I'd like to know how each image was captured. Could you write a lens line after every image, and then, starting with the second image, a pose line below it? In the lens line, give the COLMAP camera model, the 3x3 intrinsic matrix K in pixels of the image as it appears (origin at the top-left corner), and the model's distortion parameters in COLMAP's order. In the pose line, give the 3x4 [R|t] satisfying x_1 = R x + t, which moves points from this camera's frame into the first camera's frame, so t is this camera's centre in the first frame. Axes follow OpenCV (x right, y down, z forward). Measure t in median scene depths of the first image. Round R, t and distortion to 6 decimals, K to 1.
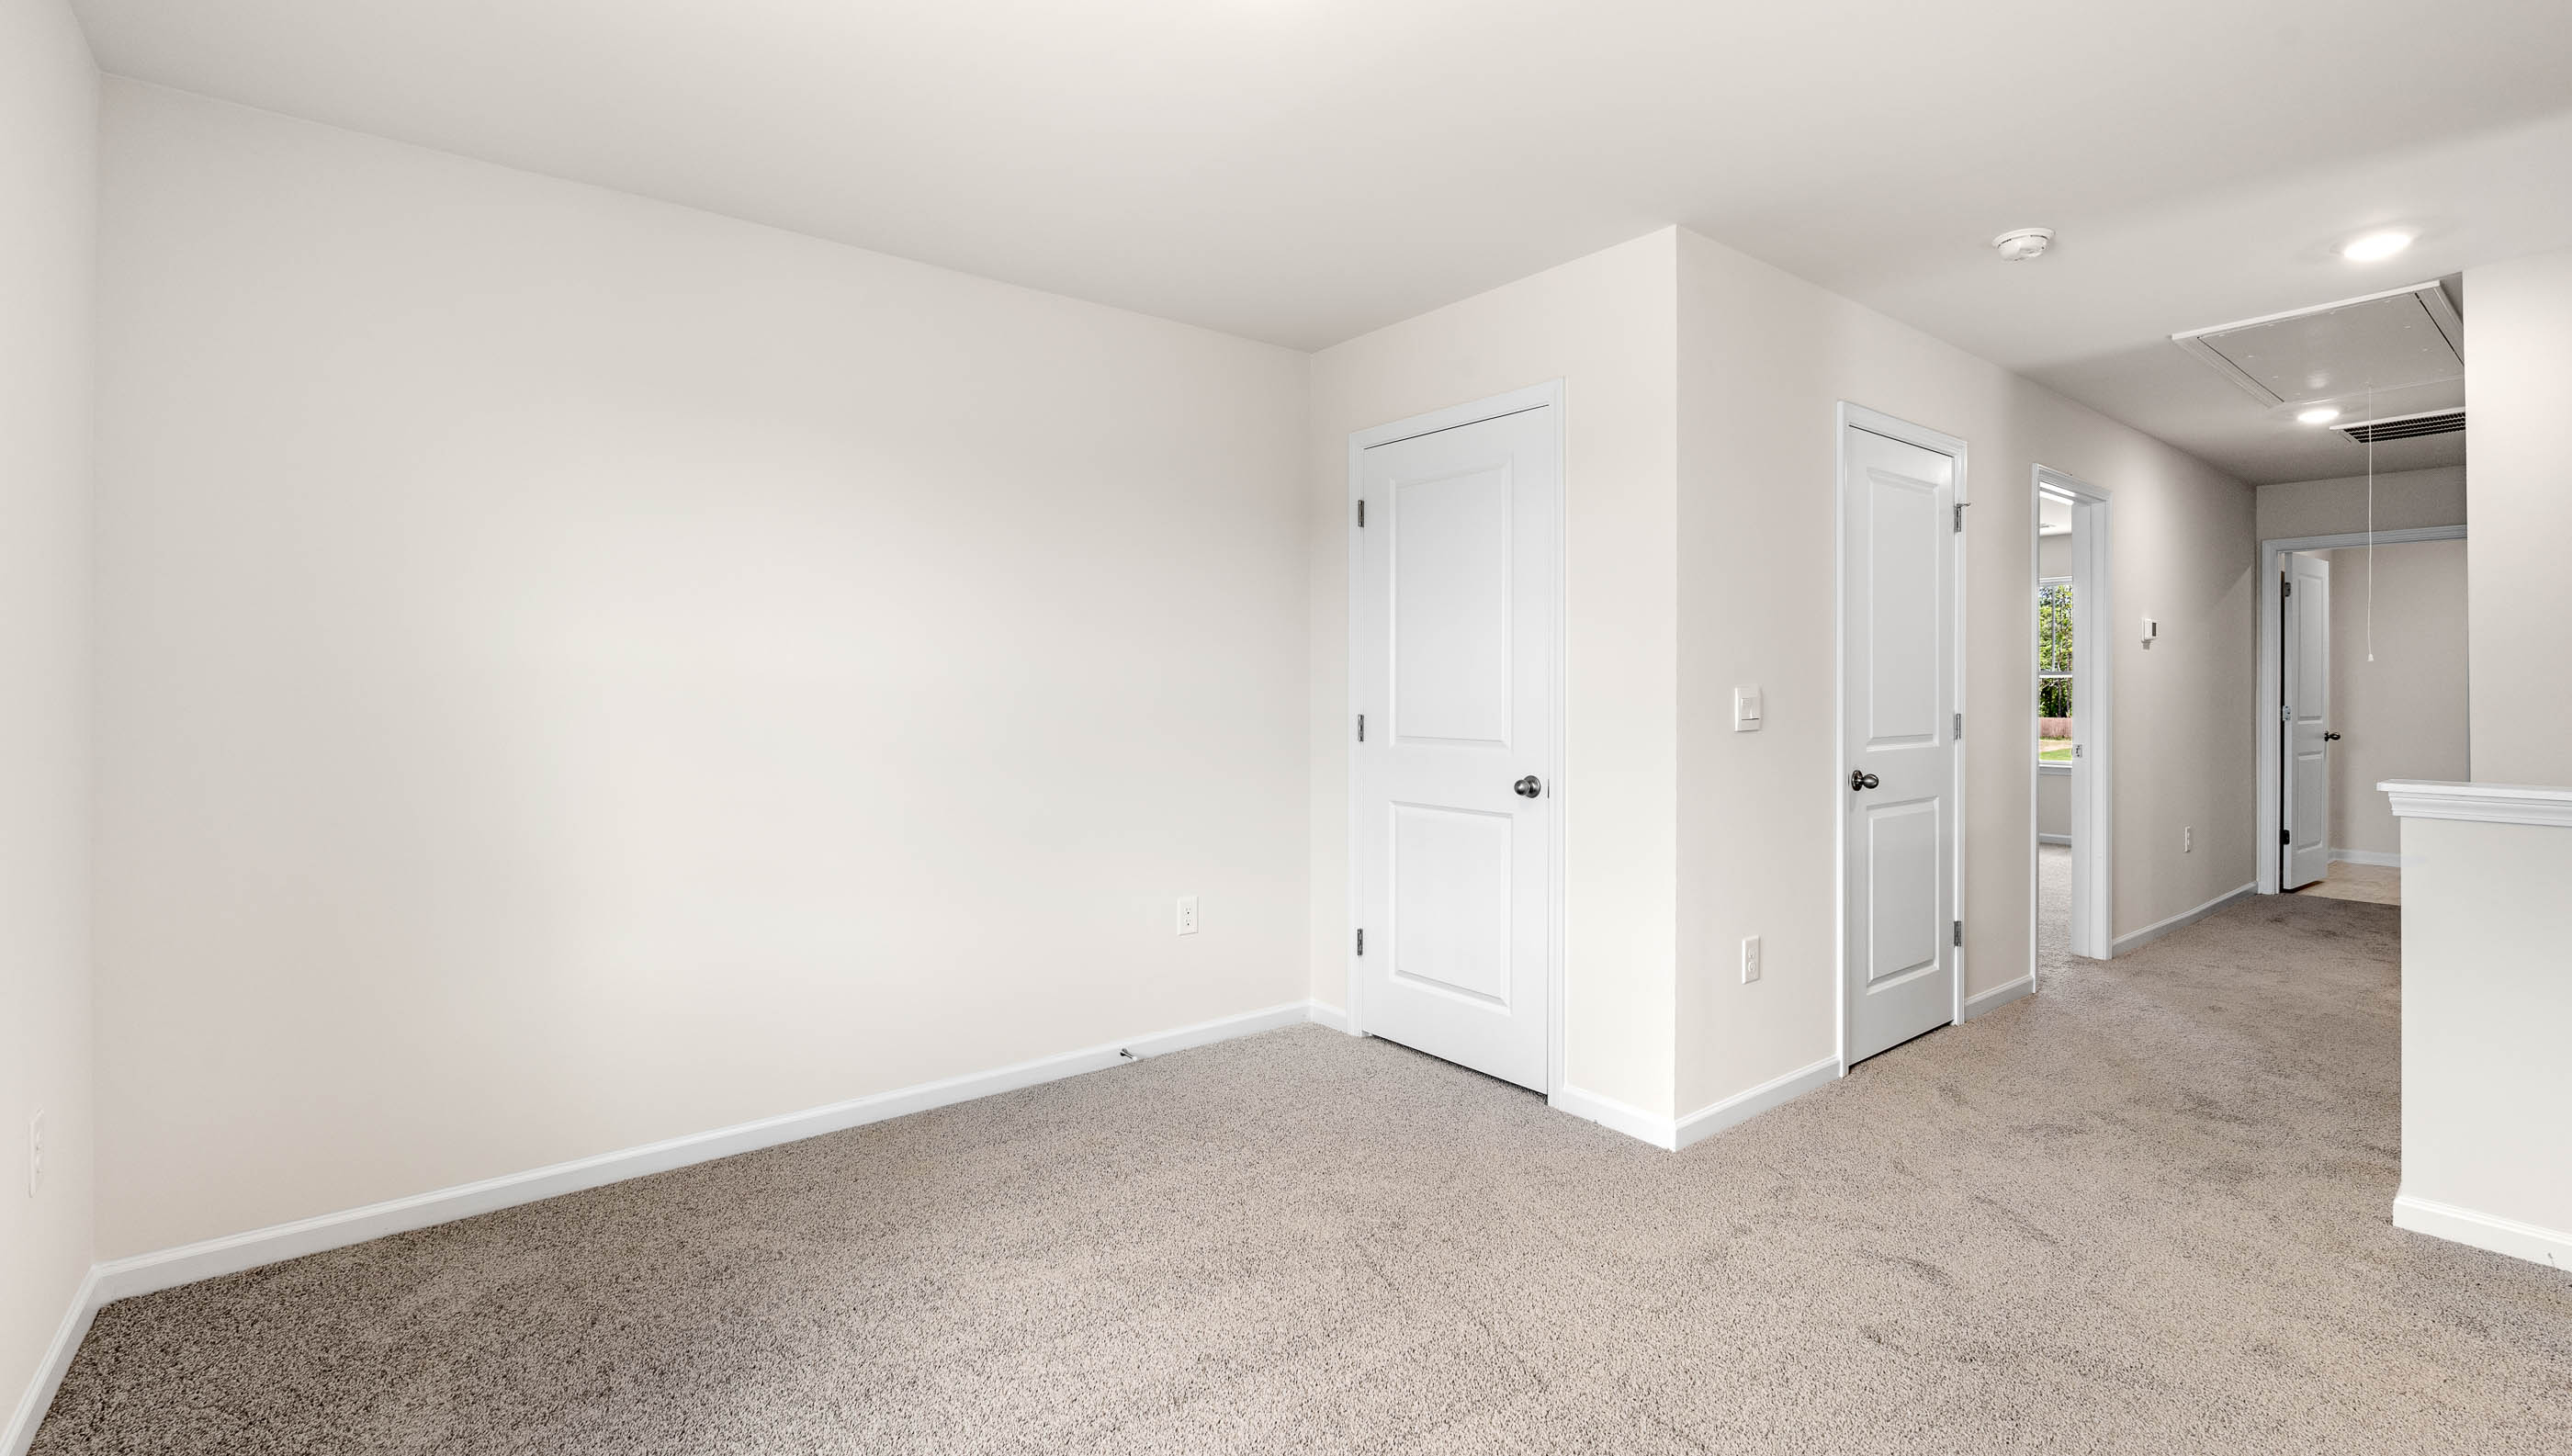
lens RADIAL K [[1127.9, 0, 1291.6], [0, 1127.9, 700.2], [0, 0, 1]] dist [-0.001739, -0.000015]
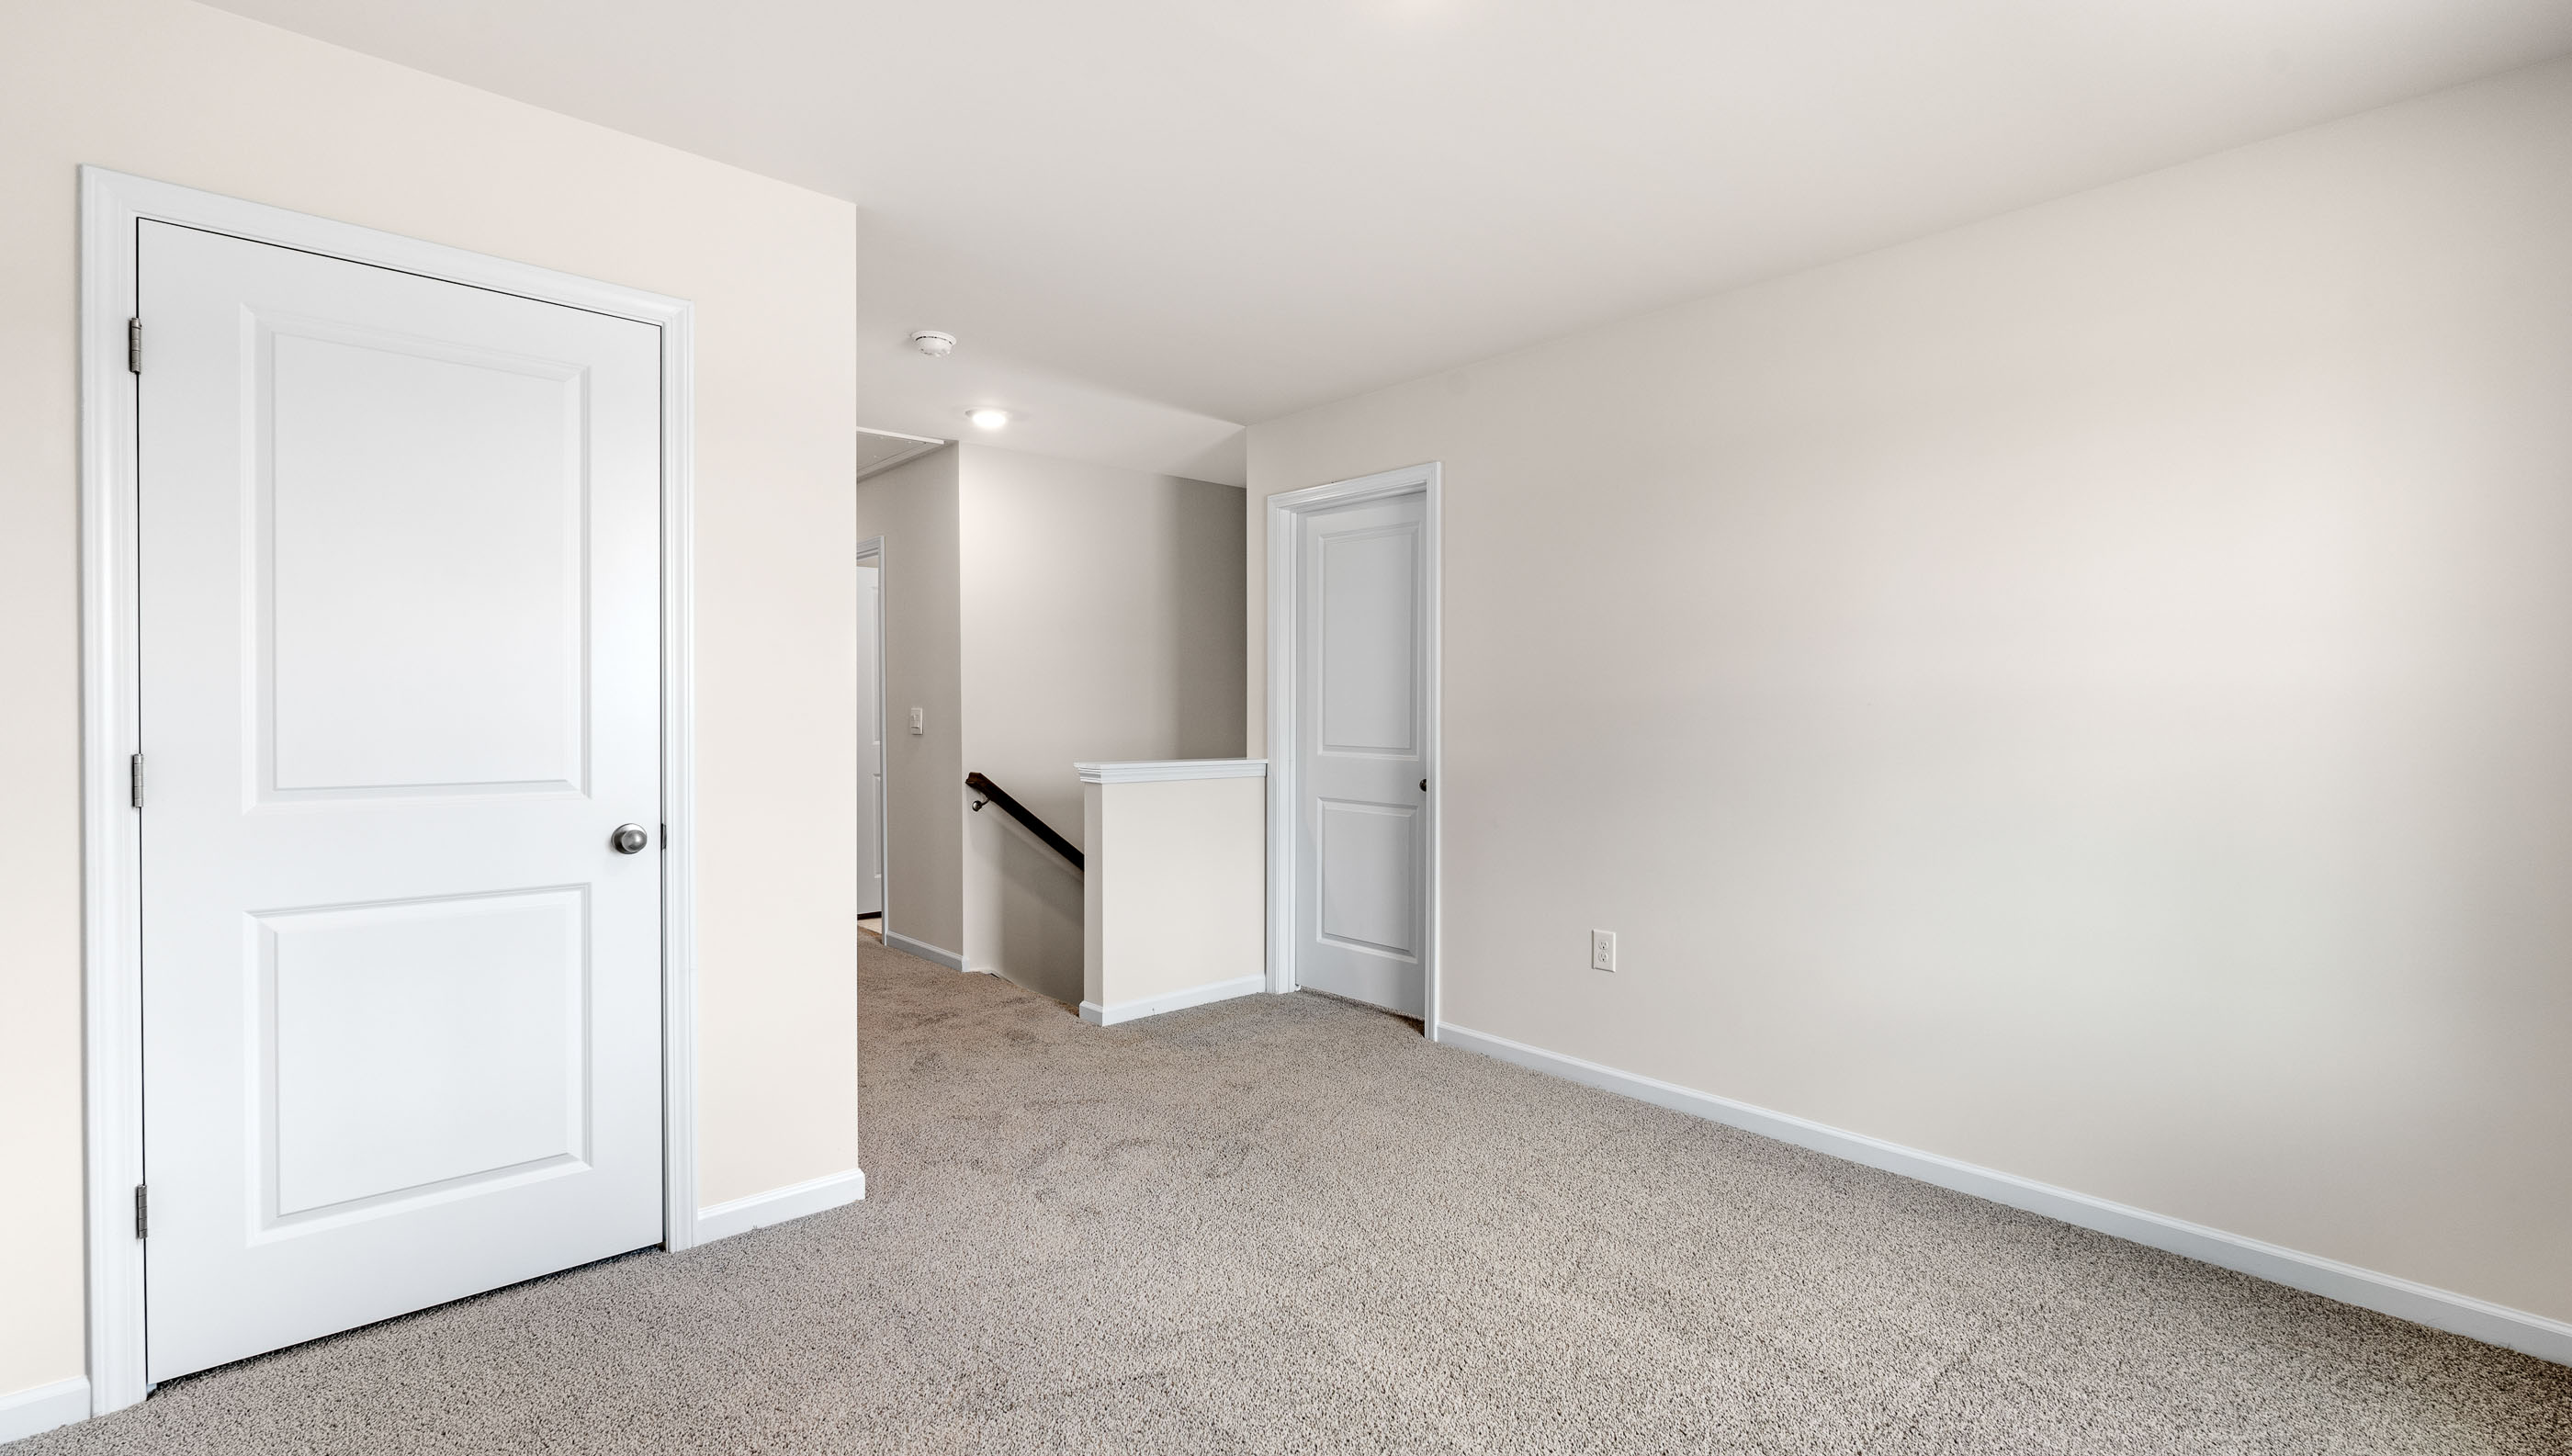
lens RADIAL K [[1110.8, 0, 1286.0], [0, 1110.8, 728.0], [0, 0, 1]] dist [-0.005647, 0.000222]
pose [[-0.051349, -0.014673, 0.998573, -0.542258], [0.004948, 0.999876, 0.014946, -0.003947], [-0.998669, 0.005709, -0.051270, 0.630733]]
